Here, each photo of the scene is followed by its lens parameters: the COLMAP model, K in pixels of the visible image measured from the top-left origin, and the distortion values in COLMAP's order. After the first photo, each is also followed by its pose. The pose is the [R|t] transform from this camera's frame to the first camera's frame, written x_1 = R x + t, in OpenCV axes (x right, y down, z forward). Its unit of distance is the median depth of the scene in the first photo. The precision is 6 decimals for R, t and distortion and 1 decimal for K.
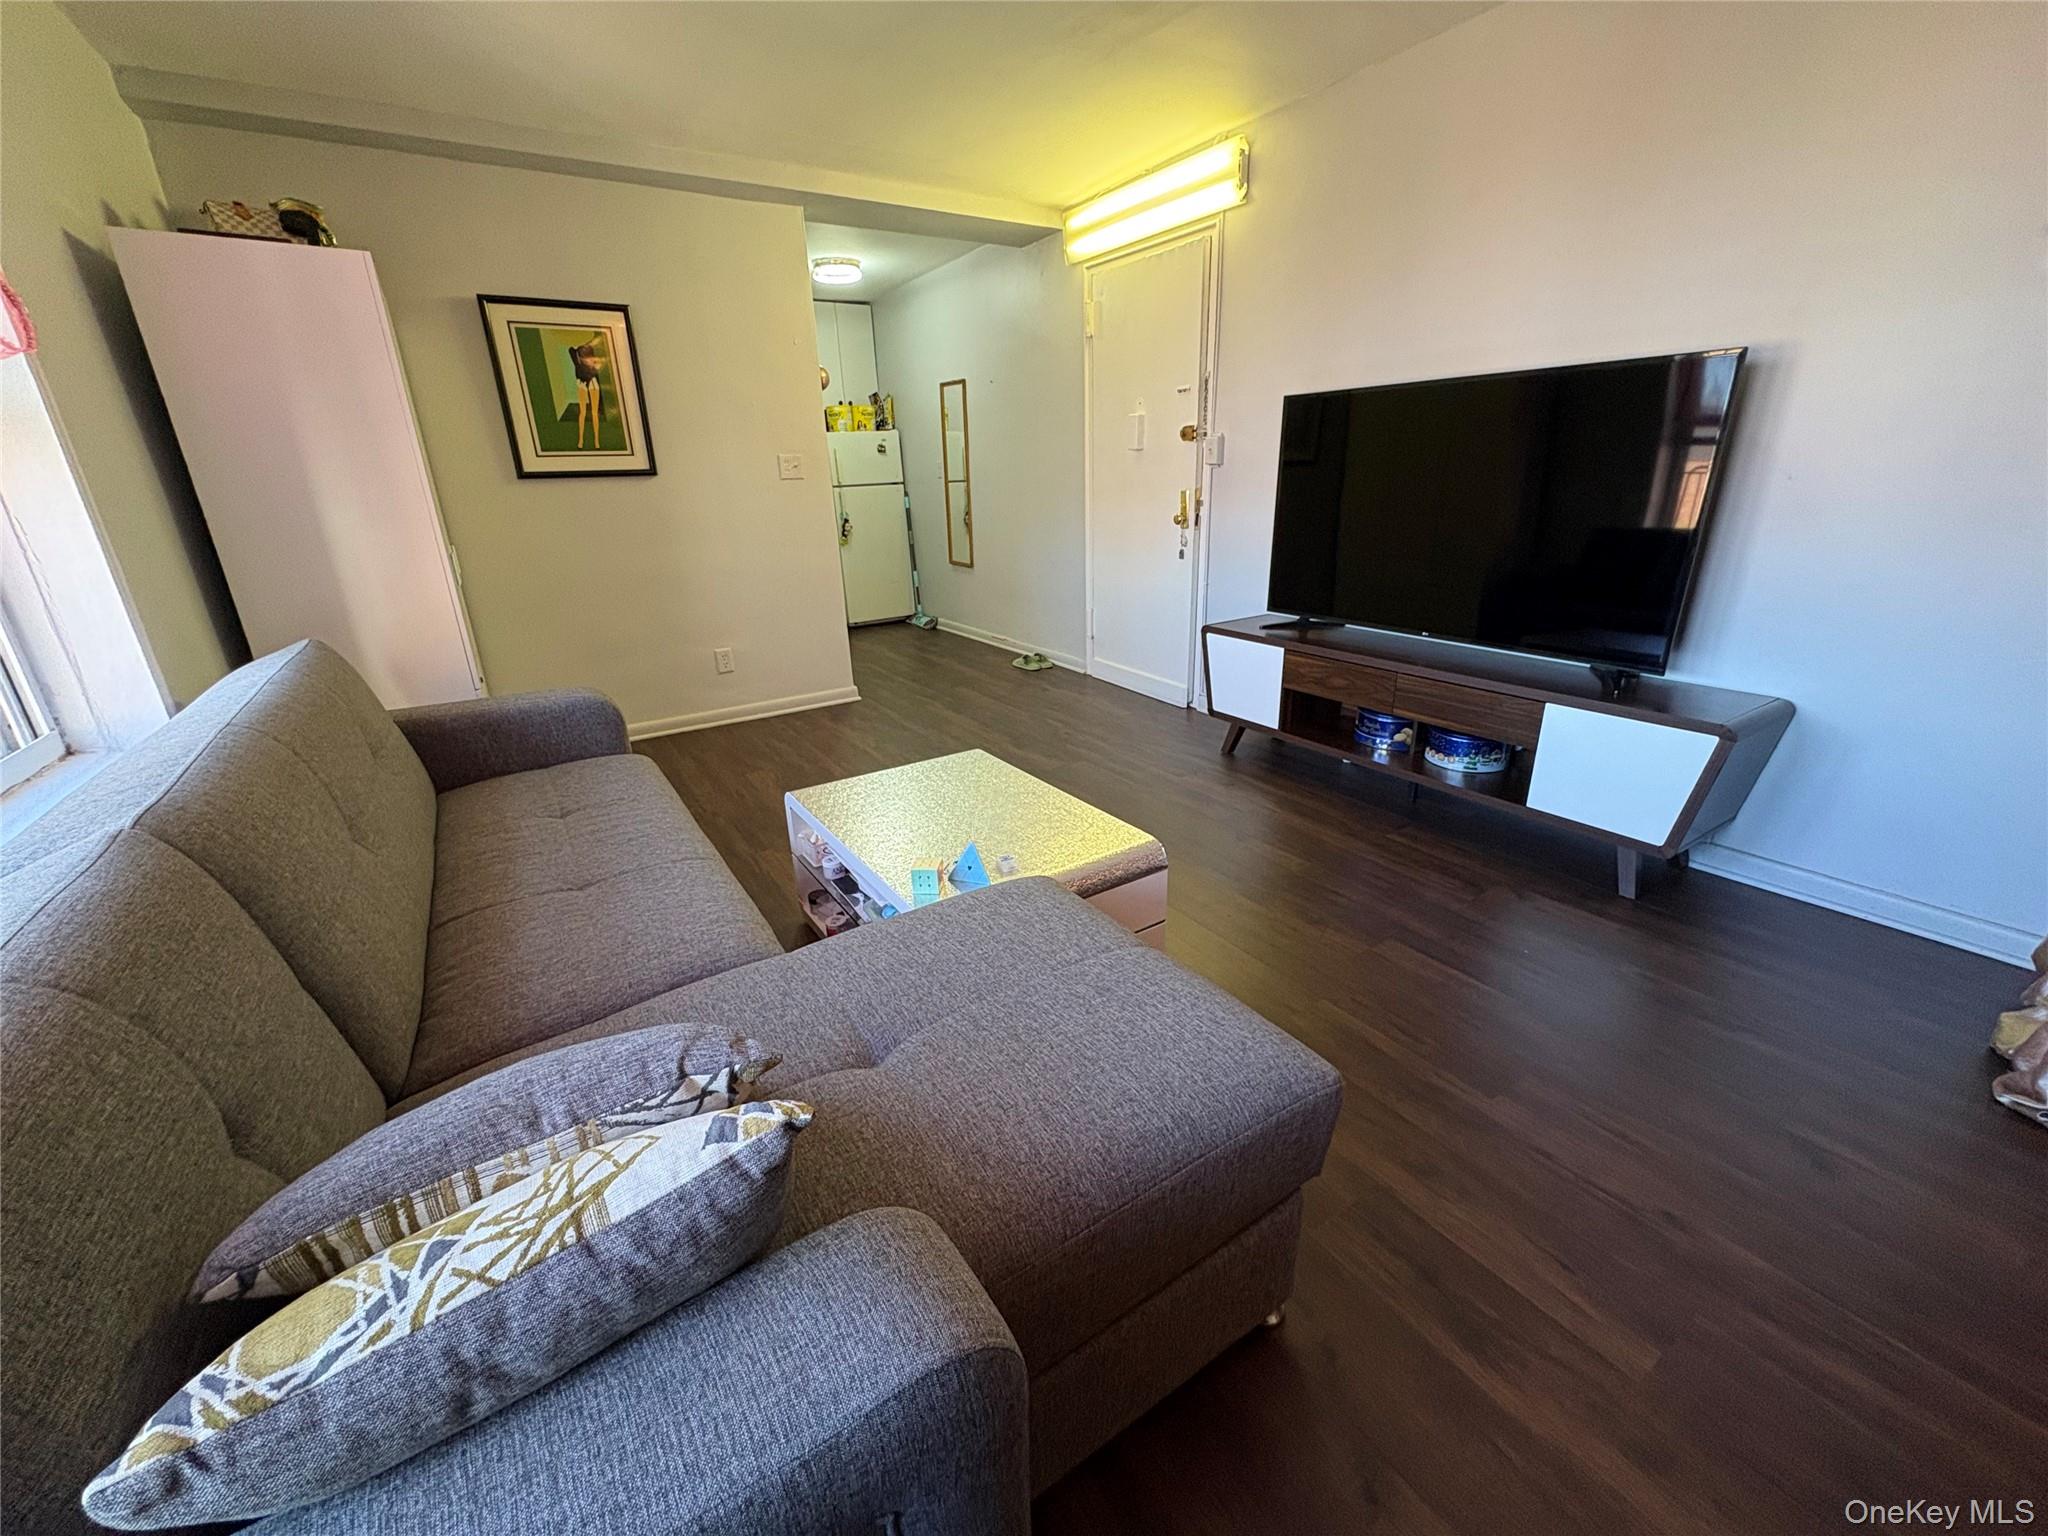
lens RADIAL K [[835.5, 0, 1031.1], [0, 835.5, 762.4], [0, 0, 1]] dist [-0.000788, 0.000426]
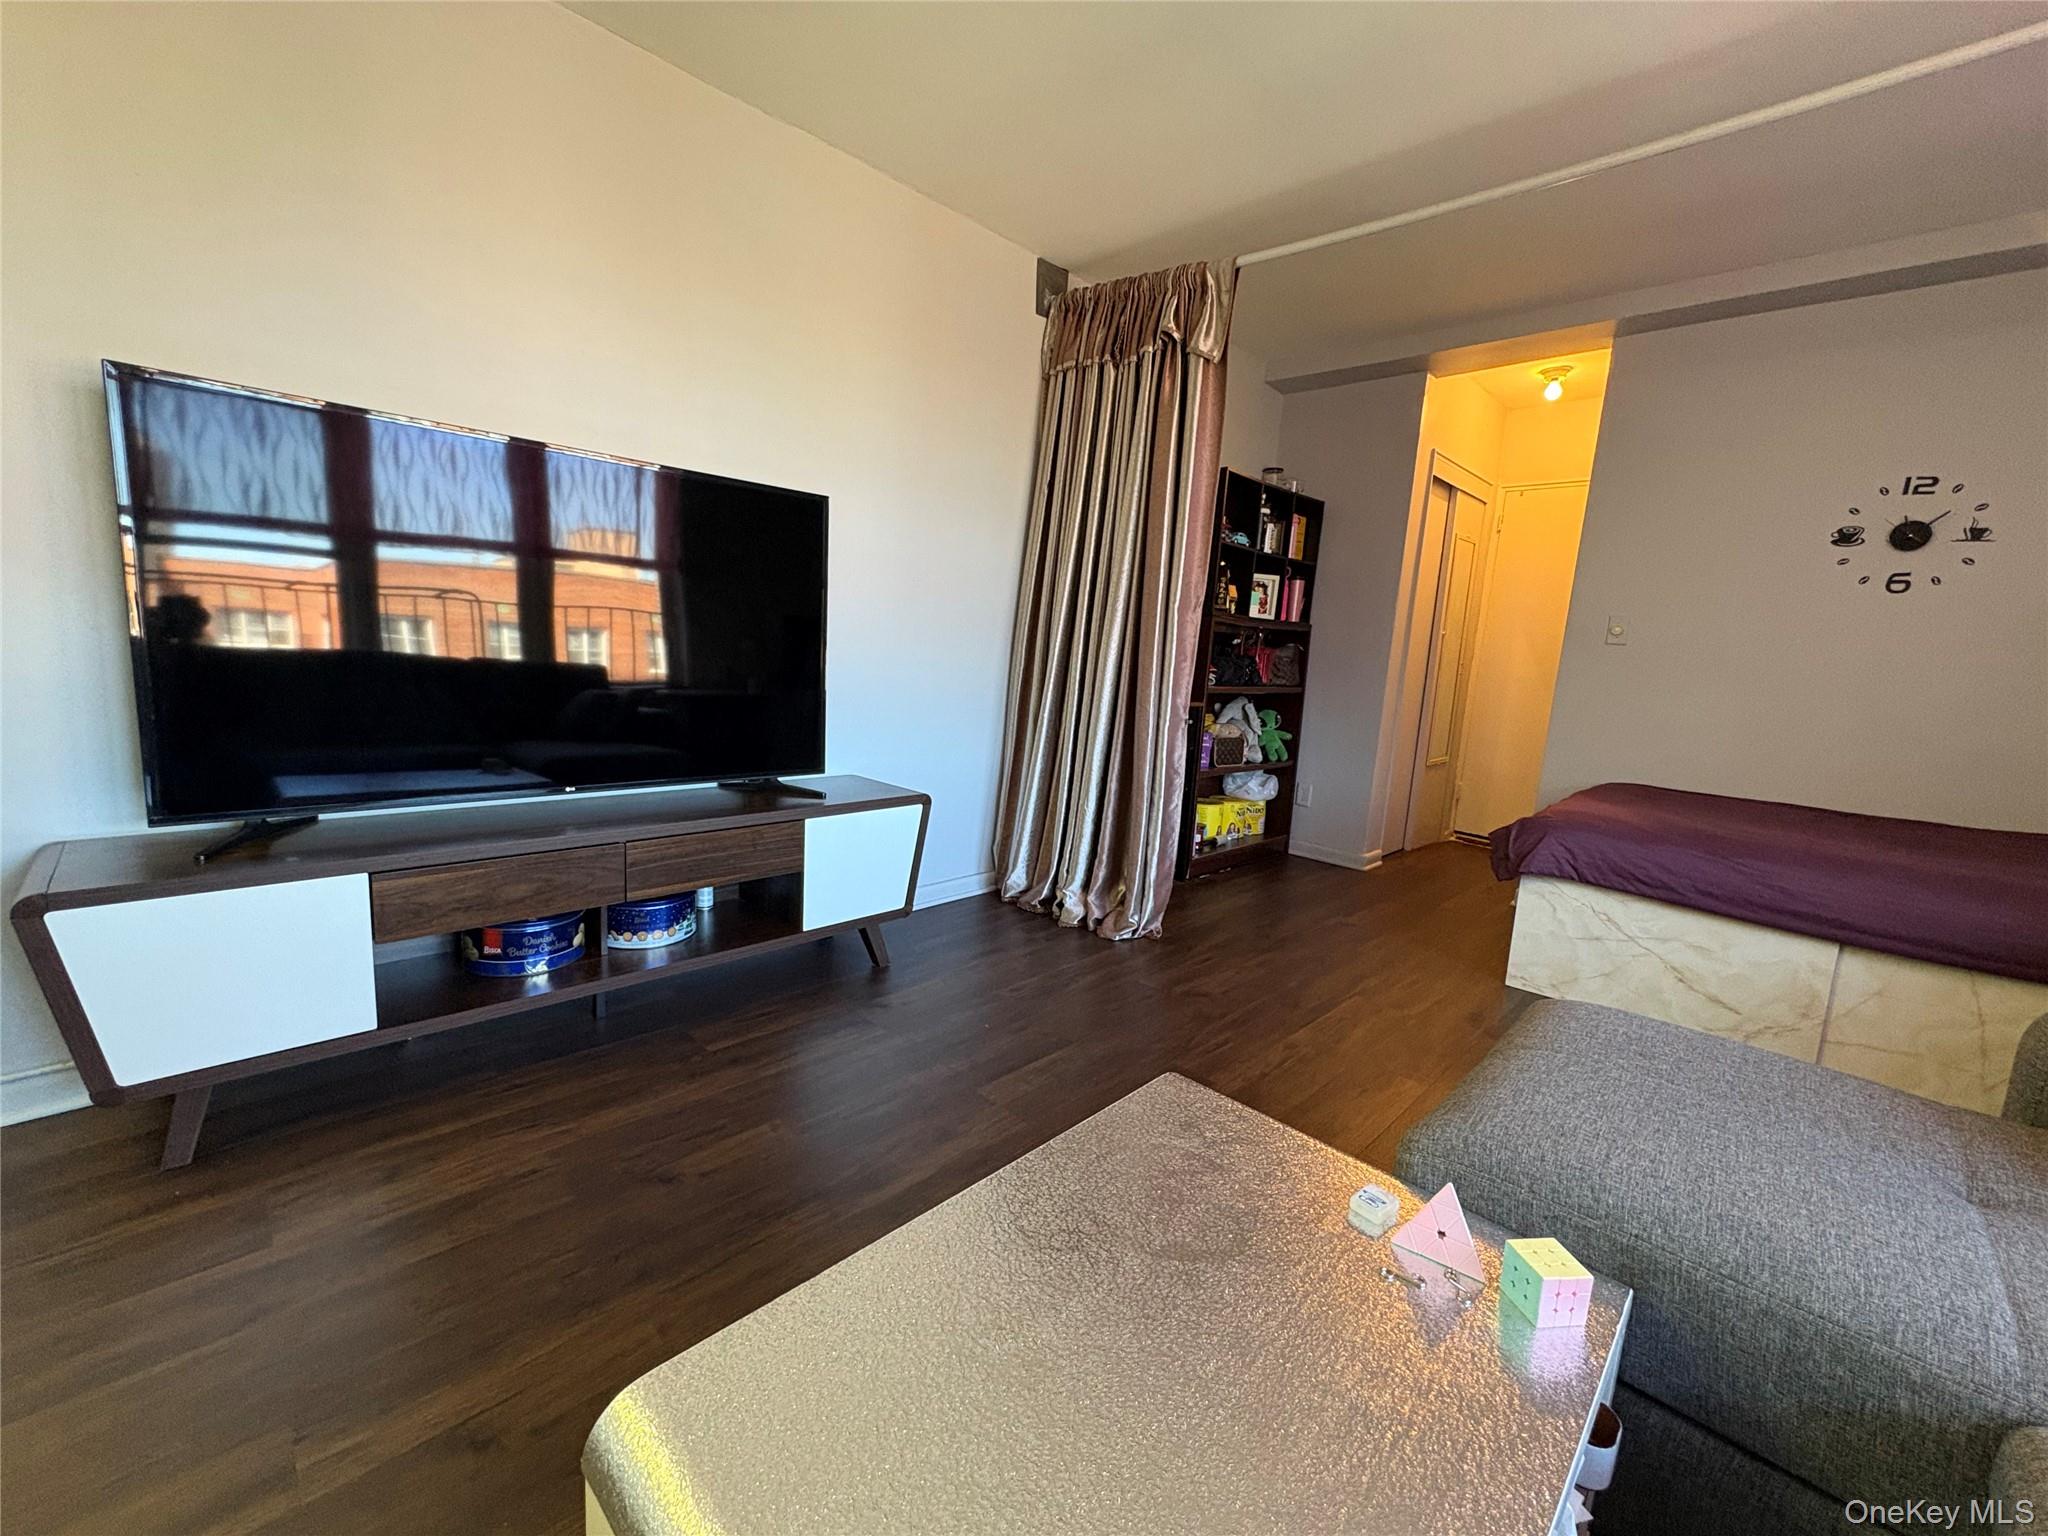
lens RADIAL K [[835.5, 0, 1023.1], [0, 835.5, 765.7], [0, 0, 1]] dist [-0.000788, 0.000426]
pose [[-0.209067, -0.128503, 0.969421, -0.289646], [0.285323, 0.940178, 0.186160, -0.192592], [-0.935351, 0.315519, -0.159895, 0.738381]]
